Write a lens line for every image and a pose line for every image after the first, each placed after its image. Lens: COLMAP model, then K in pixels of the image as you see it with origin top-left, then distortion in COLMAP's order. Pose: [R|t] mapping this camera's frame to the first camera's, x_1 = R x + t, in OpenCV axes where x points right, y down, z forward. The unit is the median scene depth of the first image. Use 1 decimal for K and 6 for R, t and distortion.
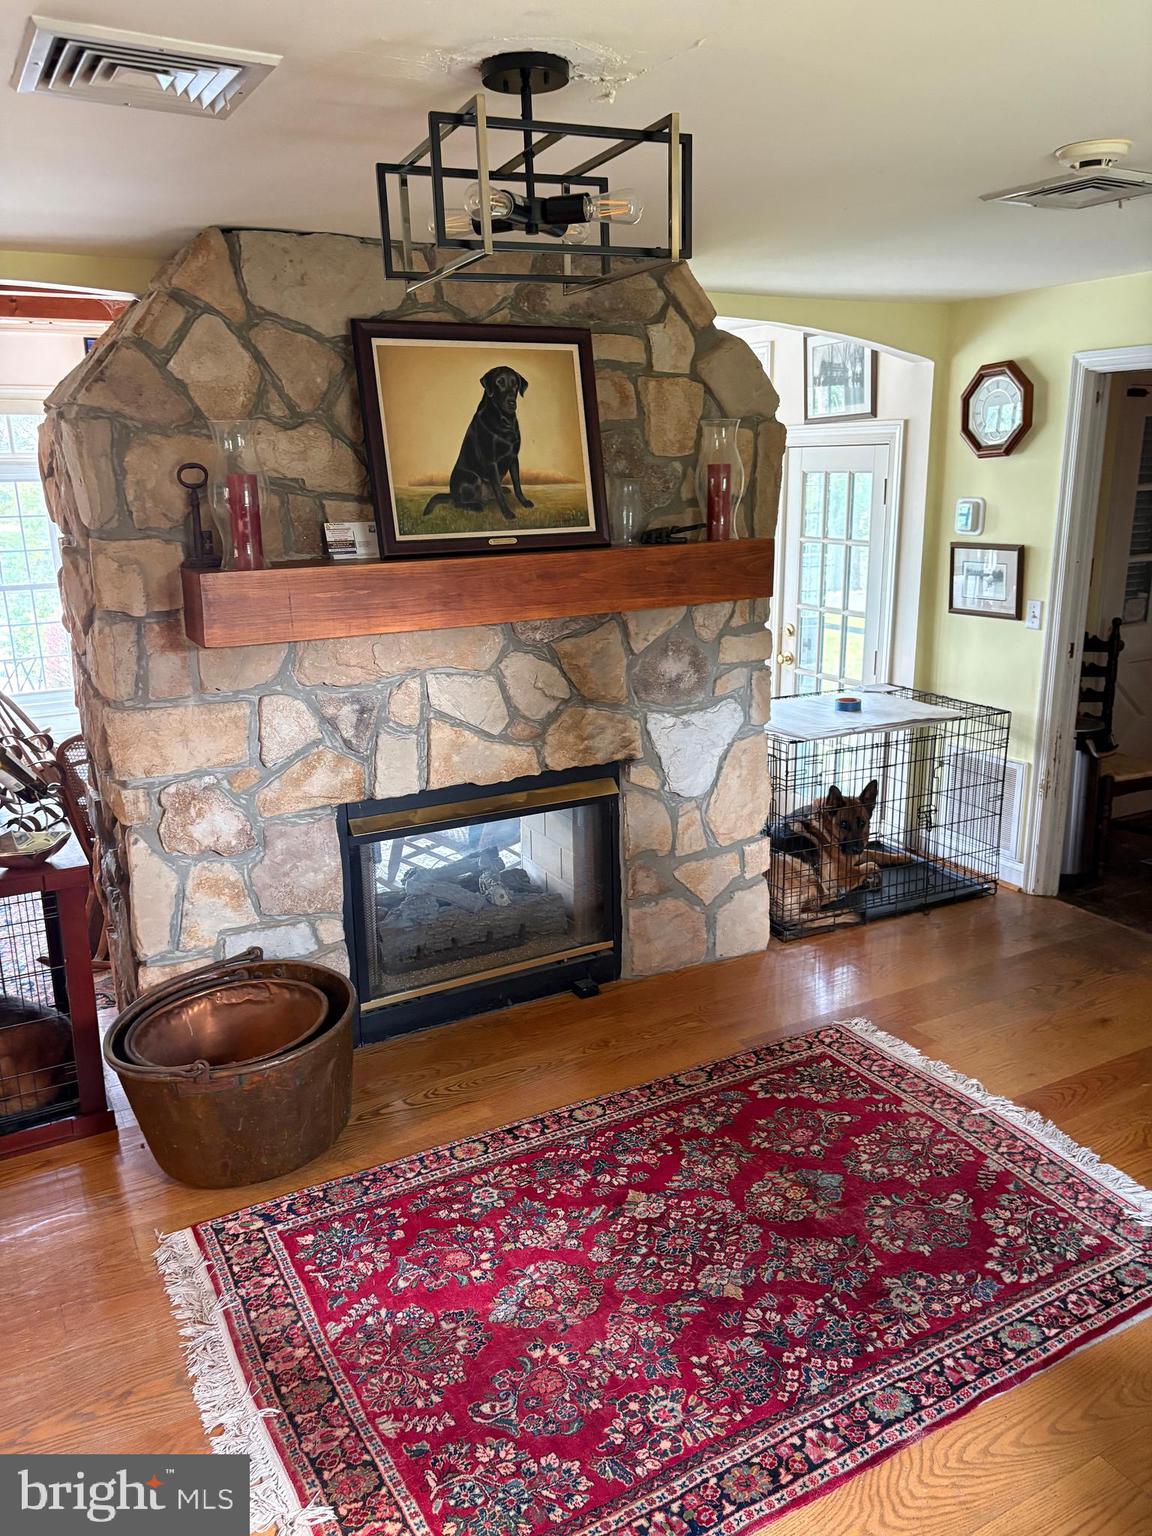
lens RADIAL K [[1153.5, 0, 572.3], [0, 1153.5, 770.6], [0, 0, 1]] dist [0.014885, -0.014567]
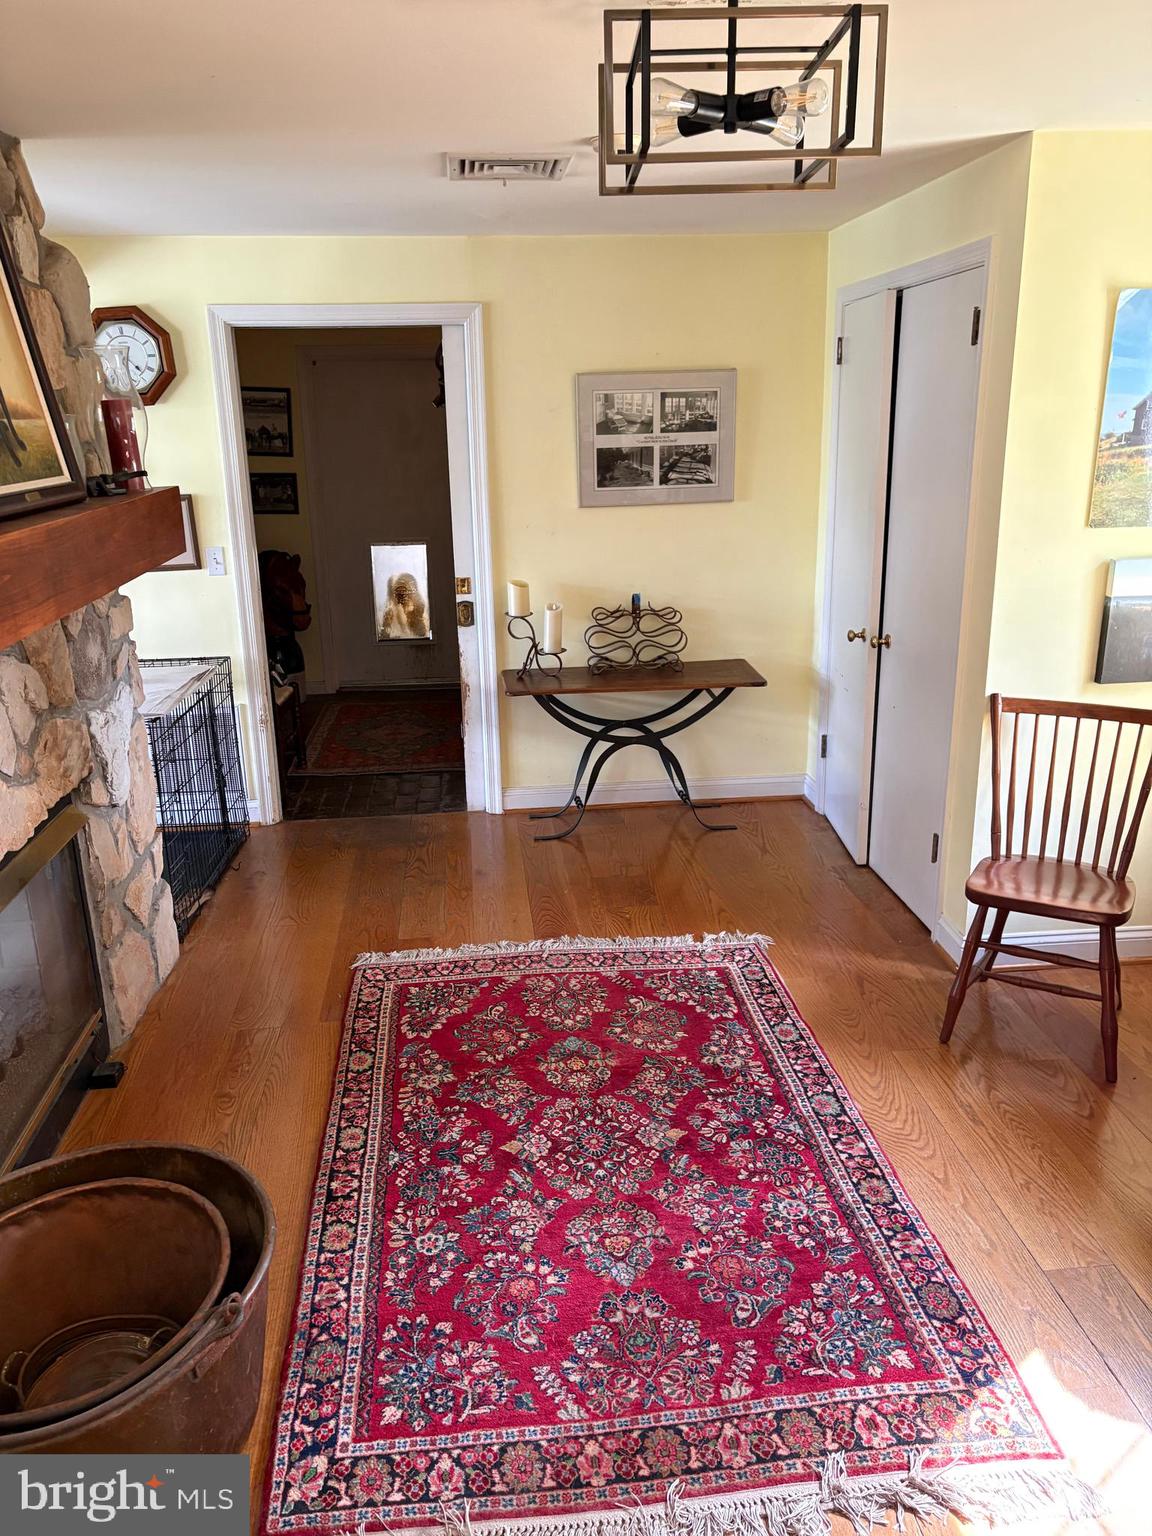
lens RADIAL K [[1153.5, 0, 572.3], [0, 1153.5, 770.6], [0, 0, 1]] dist [0.014885, -0.014567]
pose [[0.406924, -0.268659, 0.873061, -0.780964], [0.257191, 0.950802, 0.172708, -0.101355], [-0.876507, 0.154264, 0.456001, 0.520623]]
